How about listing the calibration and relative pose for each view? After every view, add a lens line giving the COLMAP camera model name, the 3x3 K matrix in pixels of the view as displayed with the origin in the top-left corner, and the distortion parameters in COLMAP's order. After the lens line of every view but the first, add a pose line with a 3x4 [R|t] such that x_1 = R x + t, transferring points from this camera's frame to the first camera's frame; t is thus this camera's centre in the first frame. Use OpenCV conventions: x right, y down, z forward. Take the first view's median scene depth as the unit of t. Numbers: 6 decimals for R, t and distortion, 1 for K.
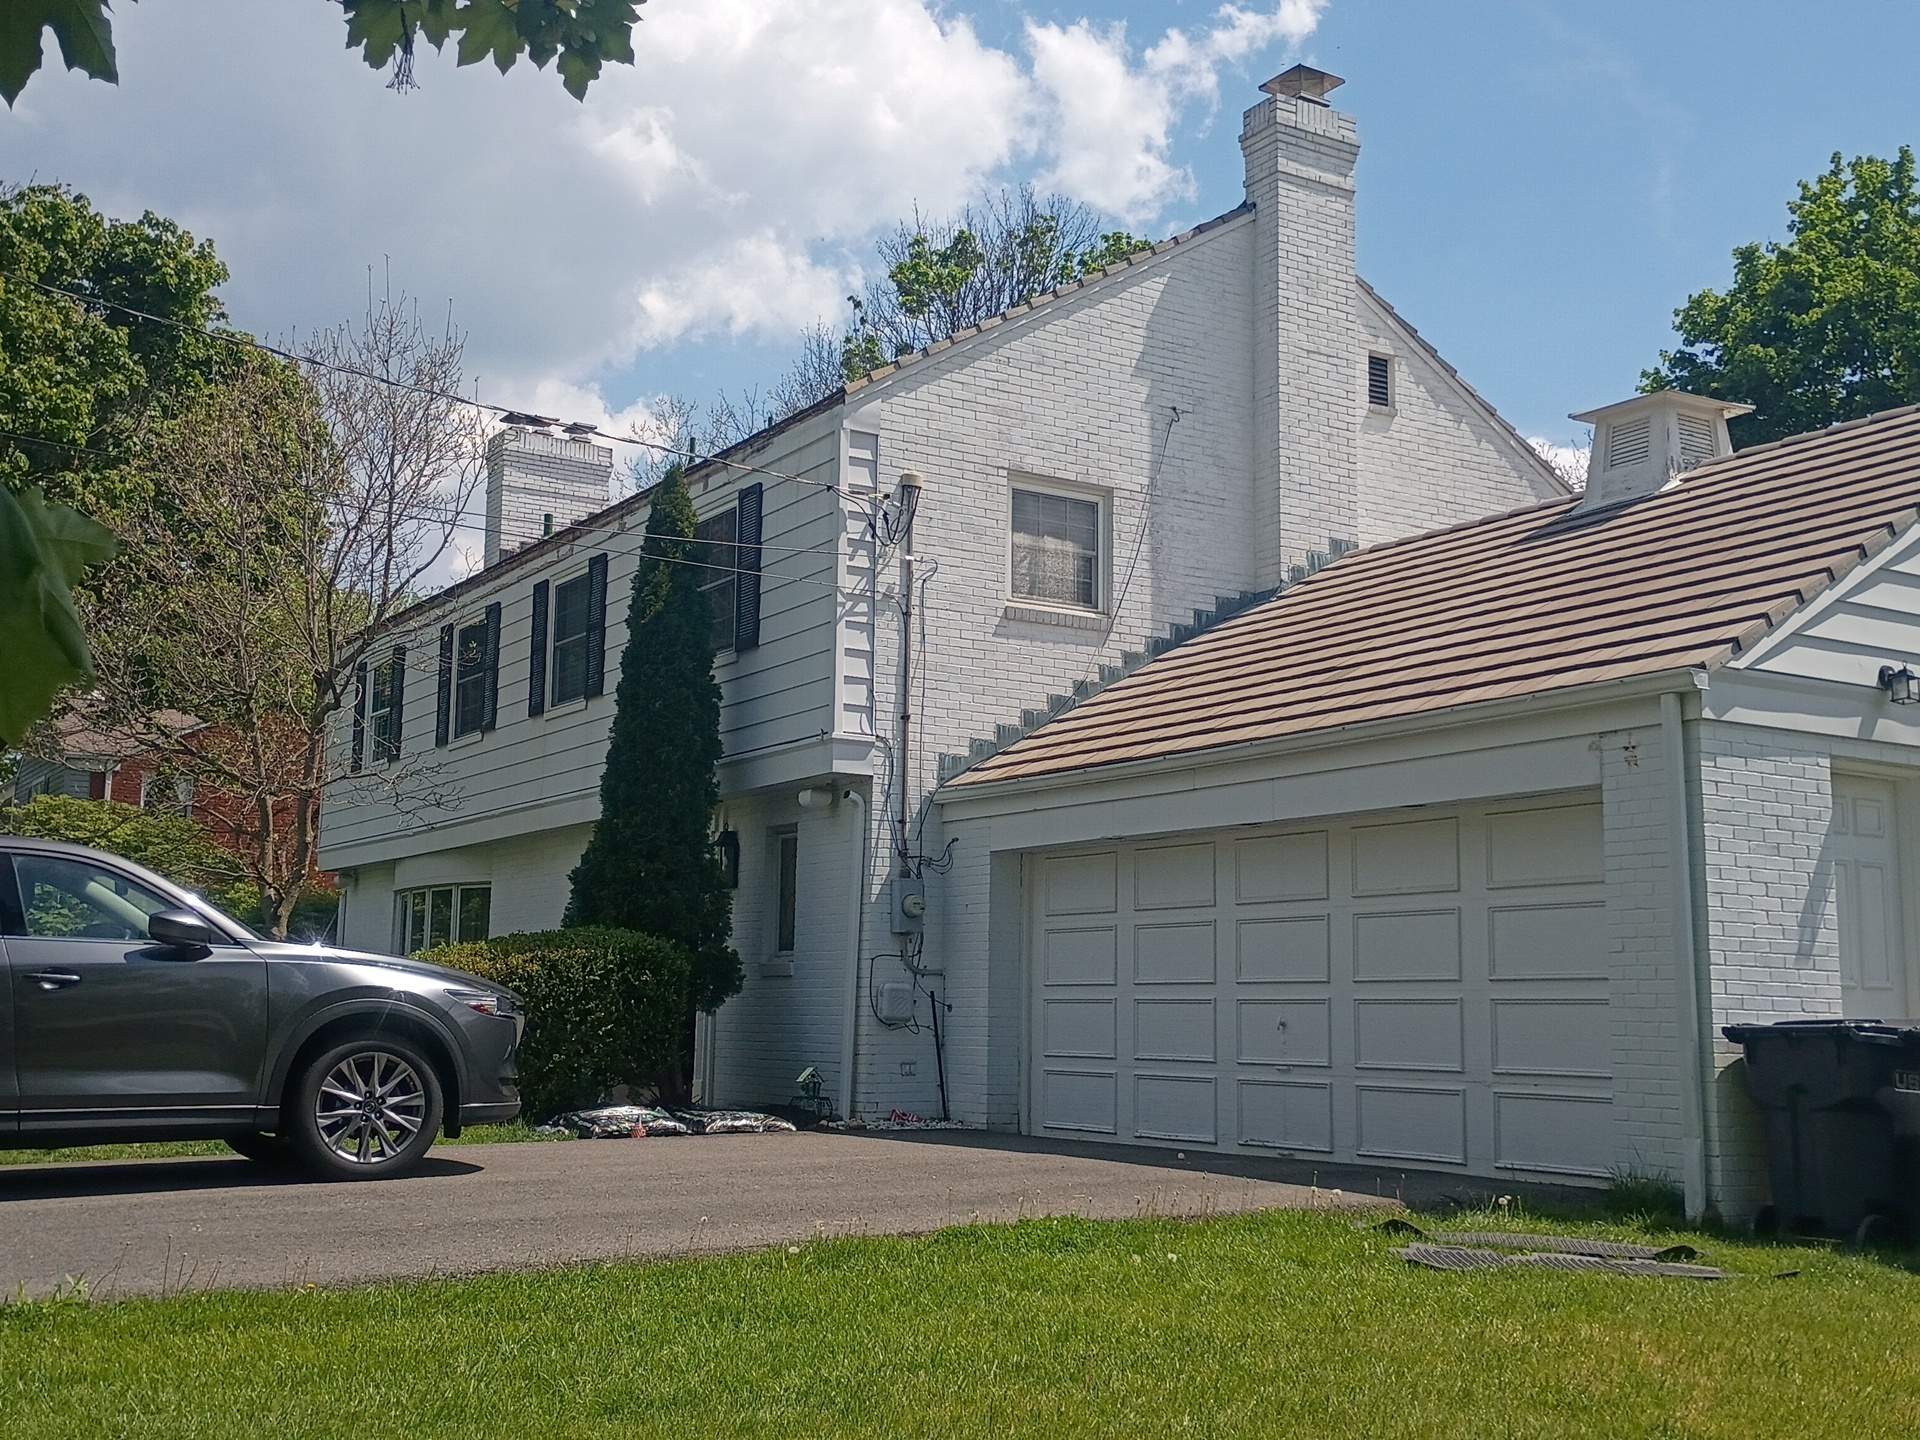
lens RADIAL K [[2125.1, 0, 960.4], [0, 2125.1, 705.1], [0, 0, 1]] dist [0.058234, -0.041858]
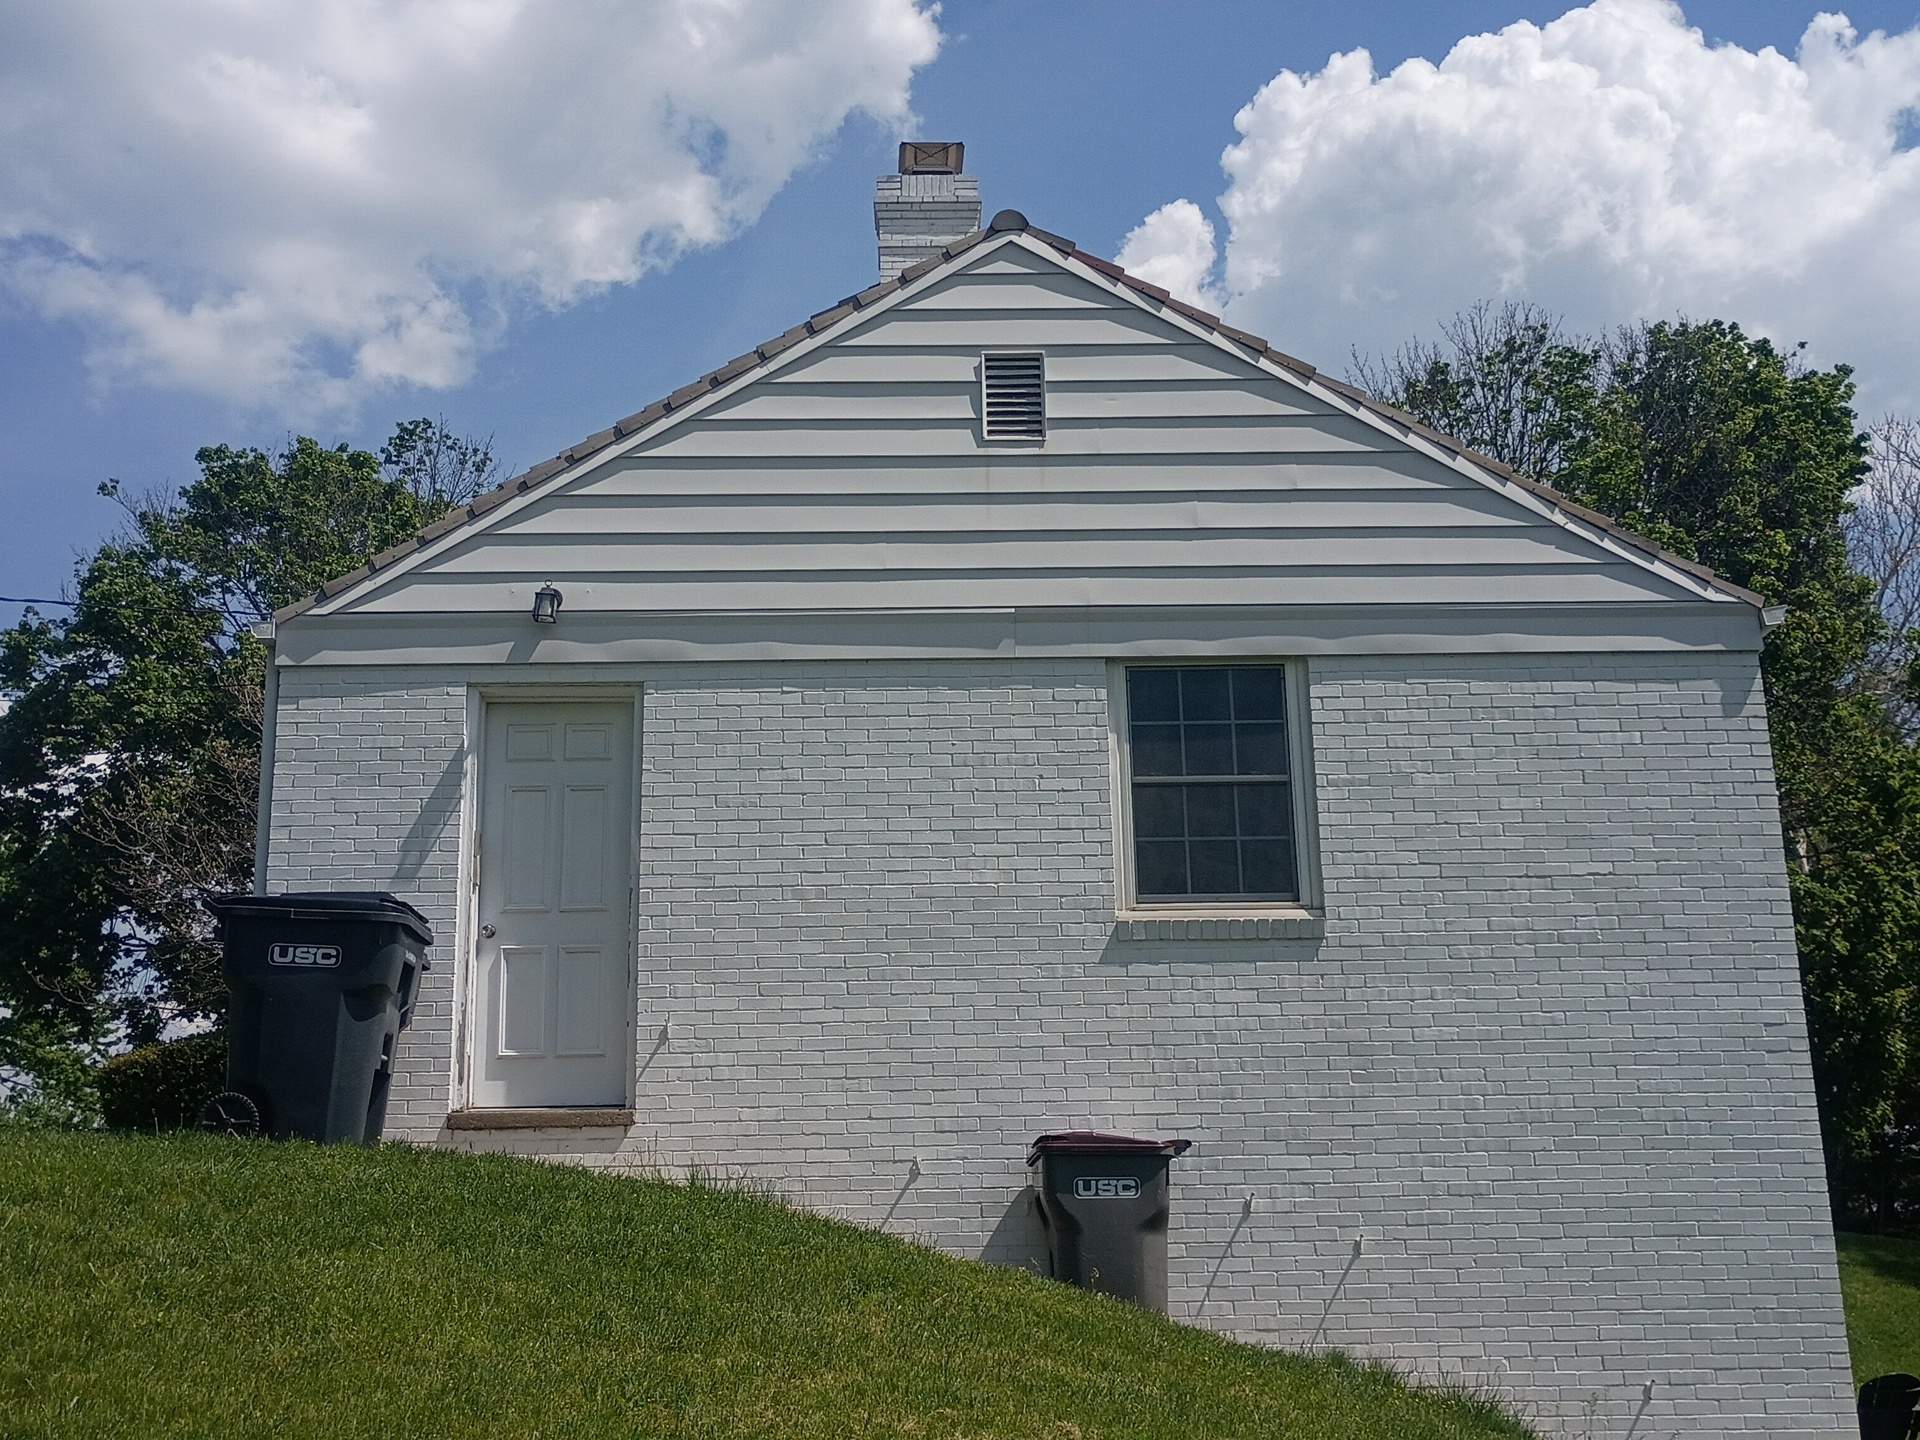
lens RADIAL K [[2125.1, 0, 960.4], [0, 2125.1, 705.1], [0, 0, 1]] dist [0.058234, -0.041858]
pose [[0.856335, -0.164804, -0.489418, 1.122032], [0.107053, 0.983776, -0.143961, 0.208439], [0.505203, 0.070885, 0.860084, 0.253931]]
